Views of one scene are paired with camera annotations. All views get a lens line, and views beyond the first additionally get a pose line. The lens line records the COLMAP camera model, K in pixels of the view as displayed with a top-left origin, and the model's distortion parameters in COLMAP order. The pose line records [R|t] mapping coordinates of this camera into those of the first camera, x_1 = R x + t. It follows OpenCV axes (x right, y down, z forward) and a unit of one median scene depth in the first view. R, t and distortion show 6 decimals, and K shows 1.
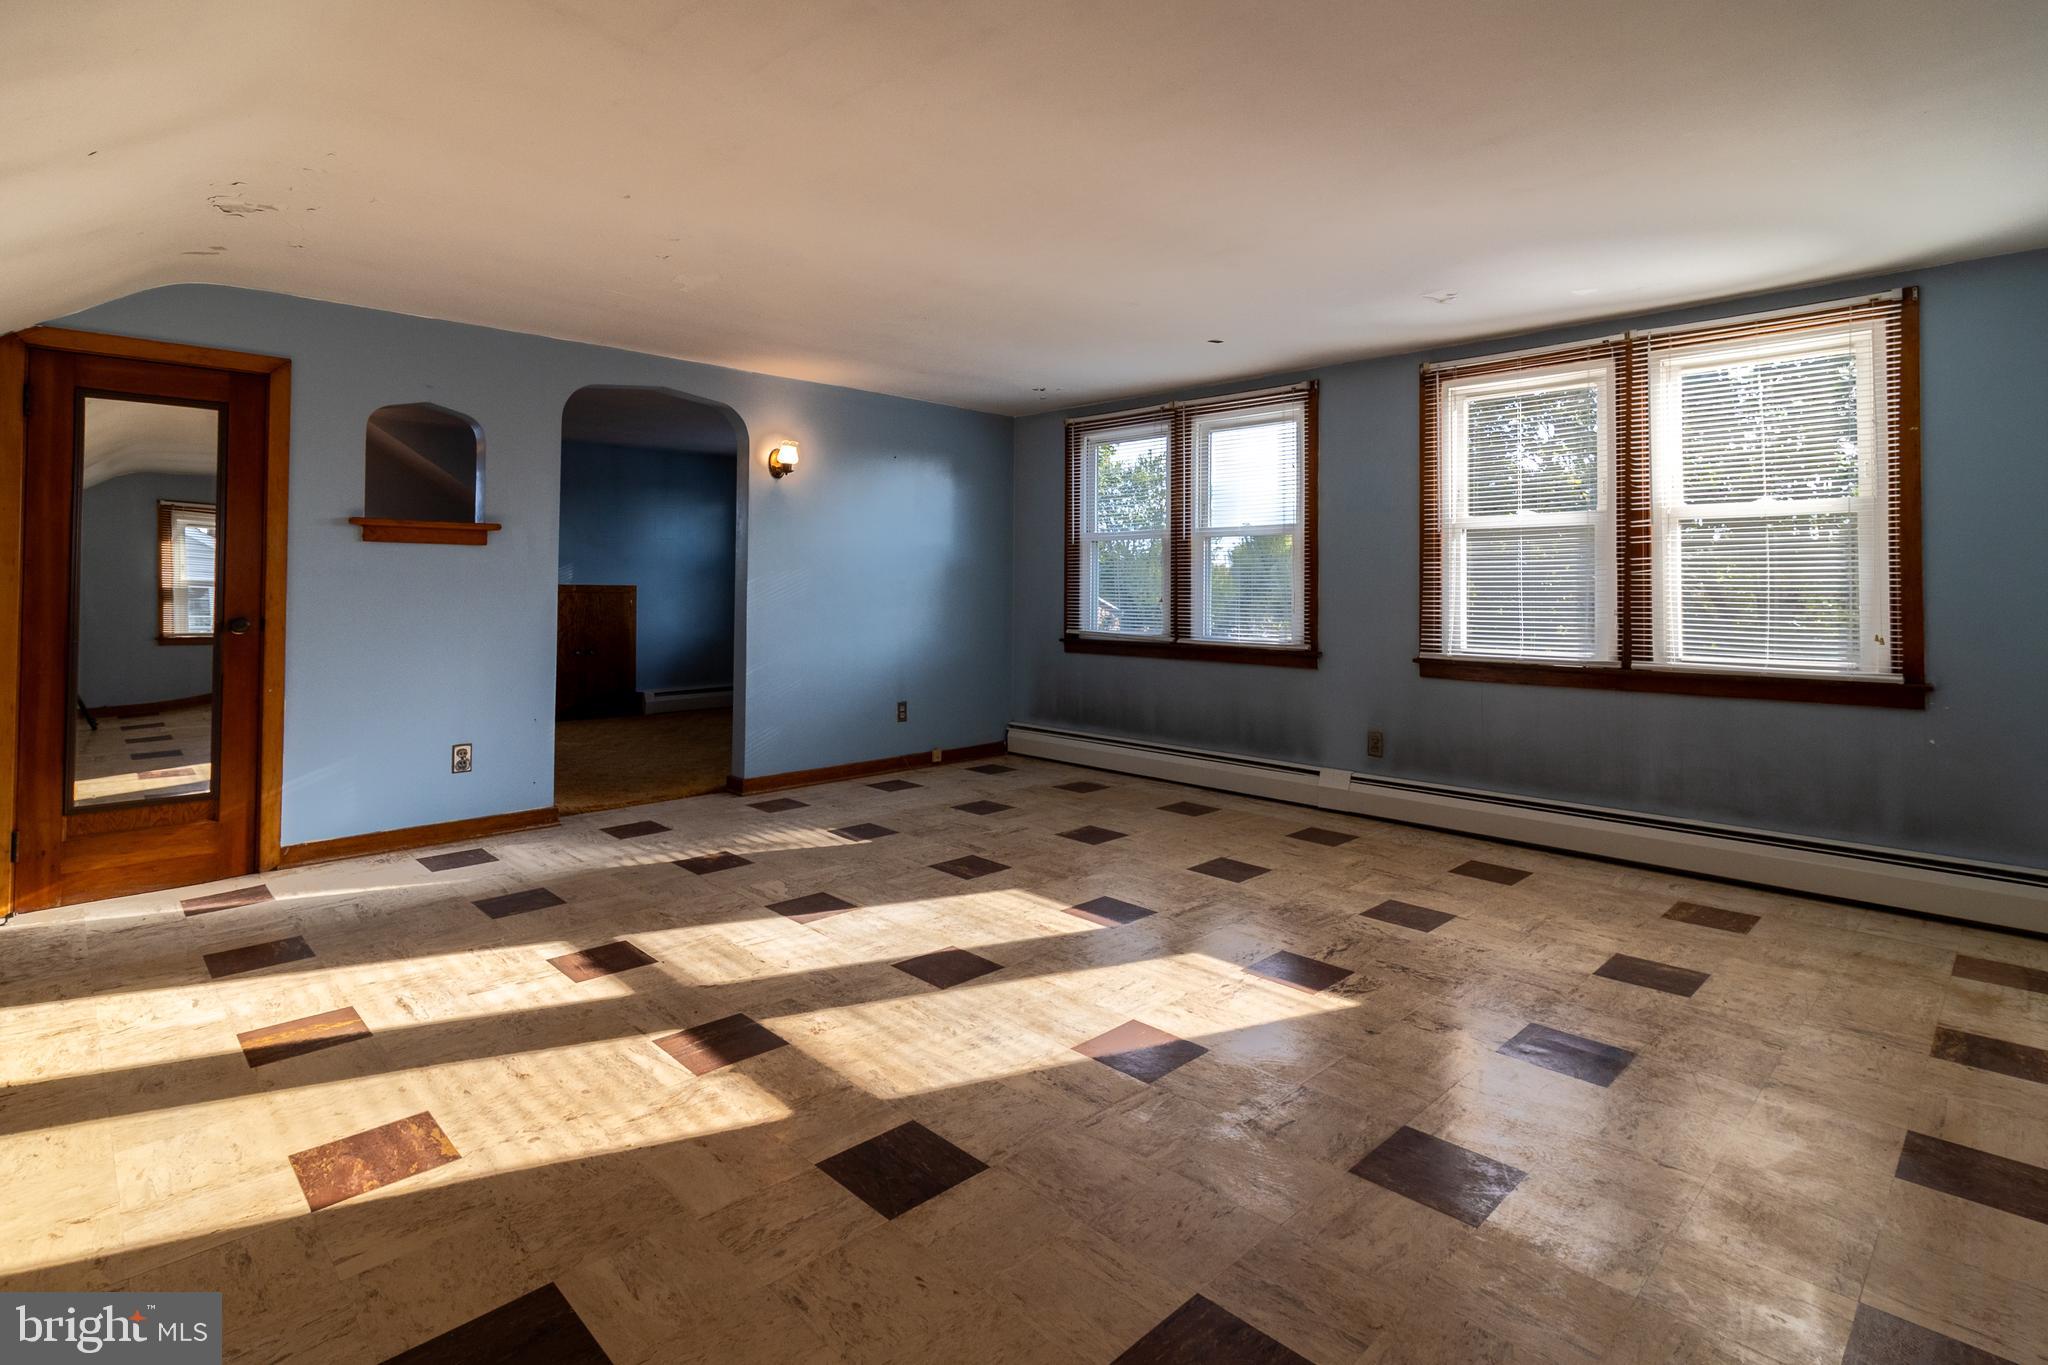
lens RADIAL K [[986.8, 0, 1022.7], [0, 986.8, 682.2], [0, 0, 1]] dist [0.001468, 0.000774]
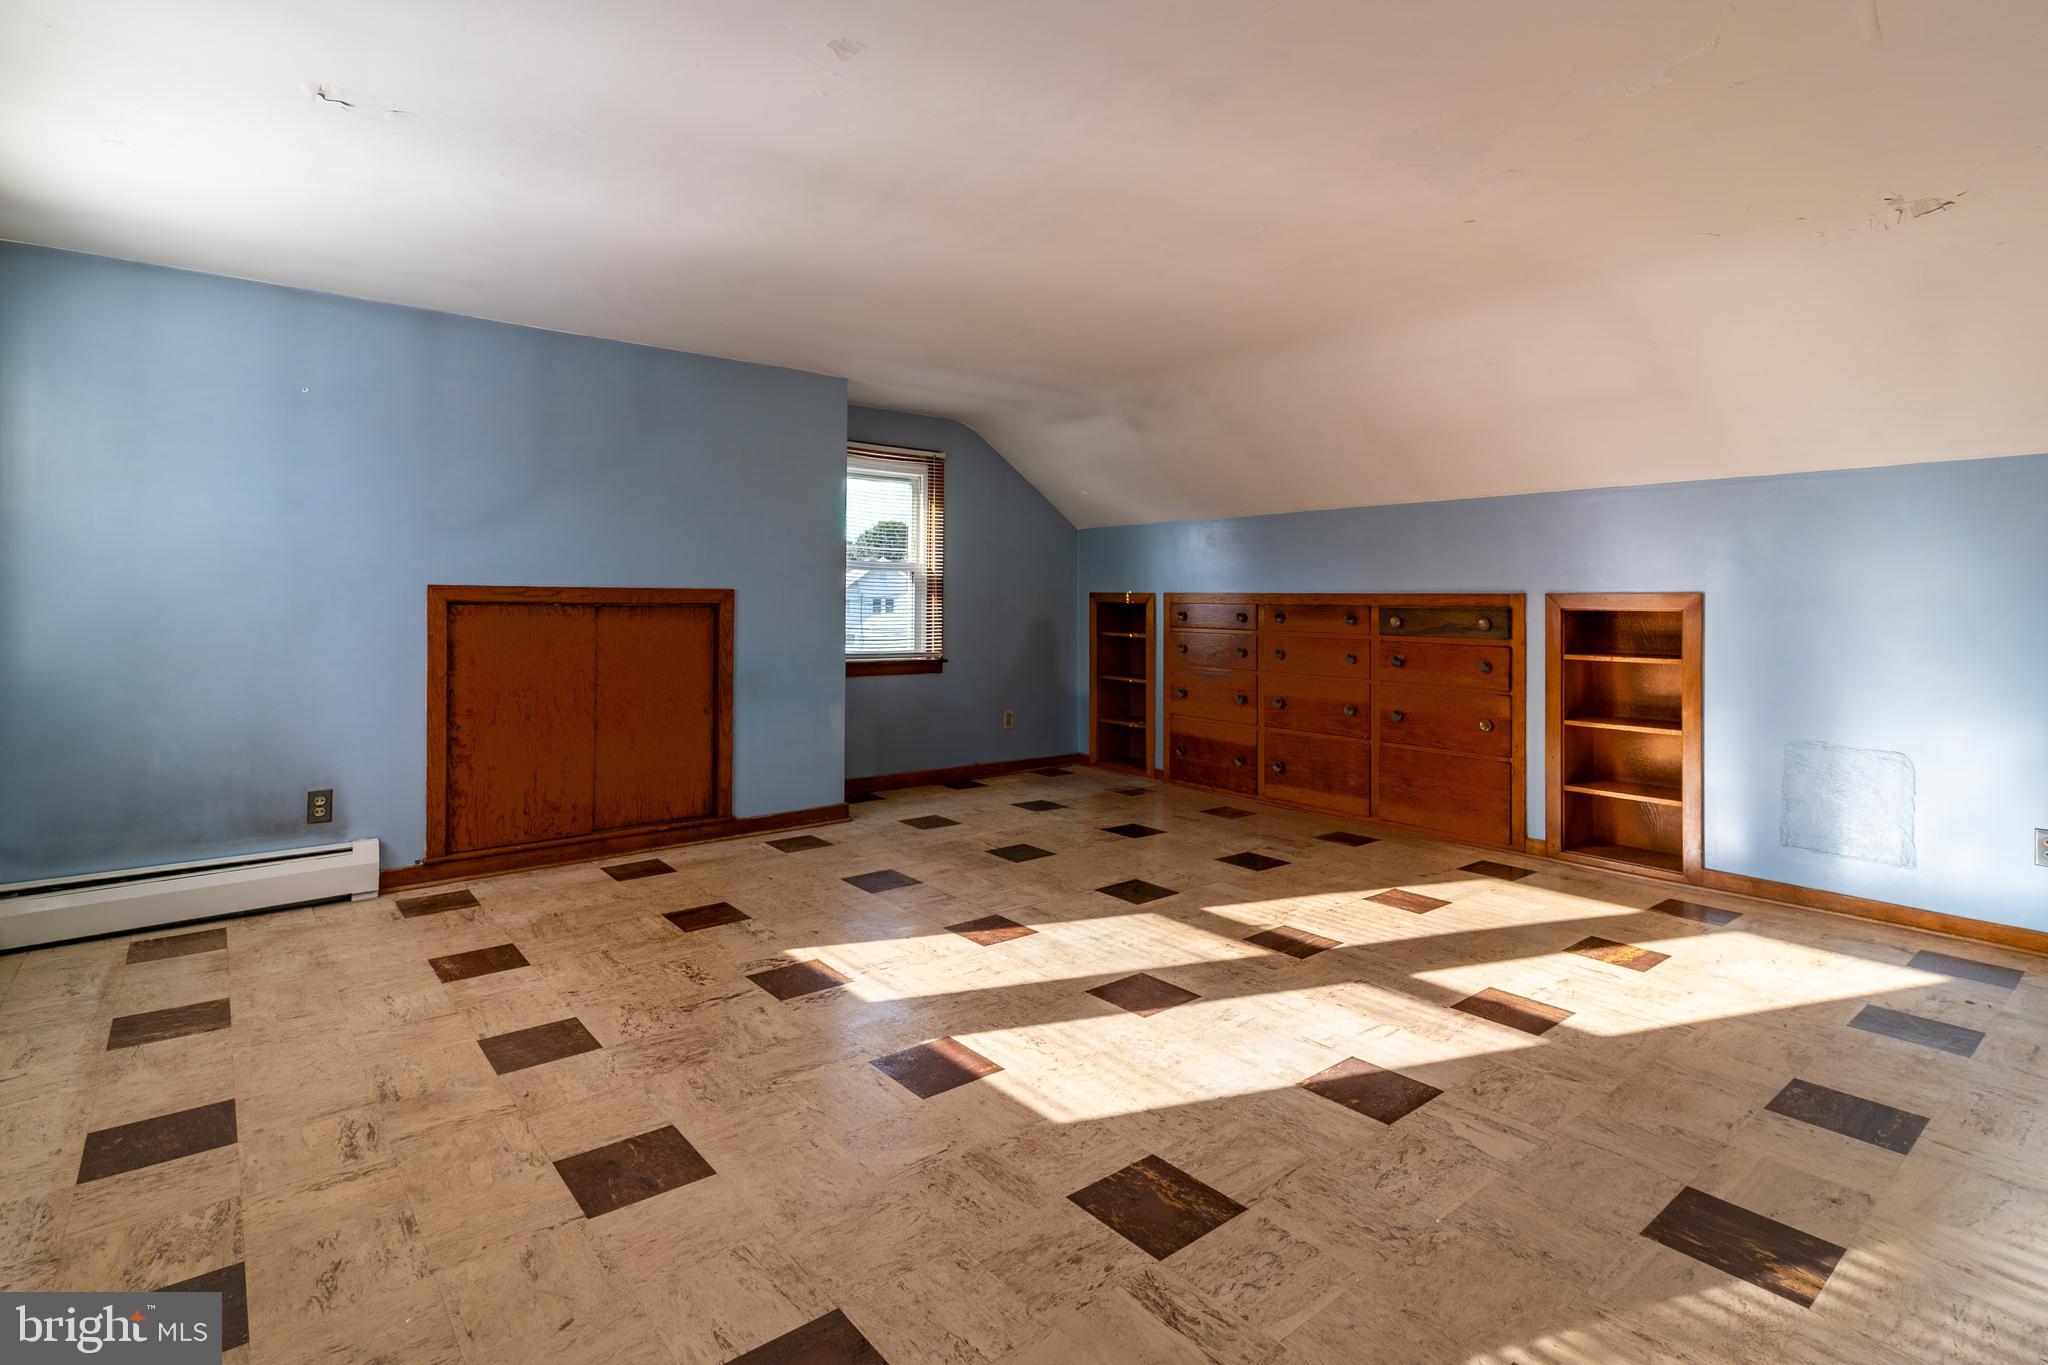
lens RADIAL K [[986.8, 0, 1009.7], [0, 986.8, 590.1], [0, 0, 1]] dist [0.001468, 0.000774]
pose [[-0.994905, -0.009737, 0.100343, -0.040819], [-0.001928, 0.996980, 0.077629, -0.197164], [-0.100796, 0.077040, -0.991920, 2.037062]]
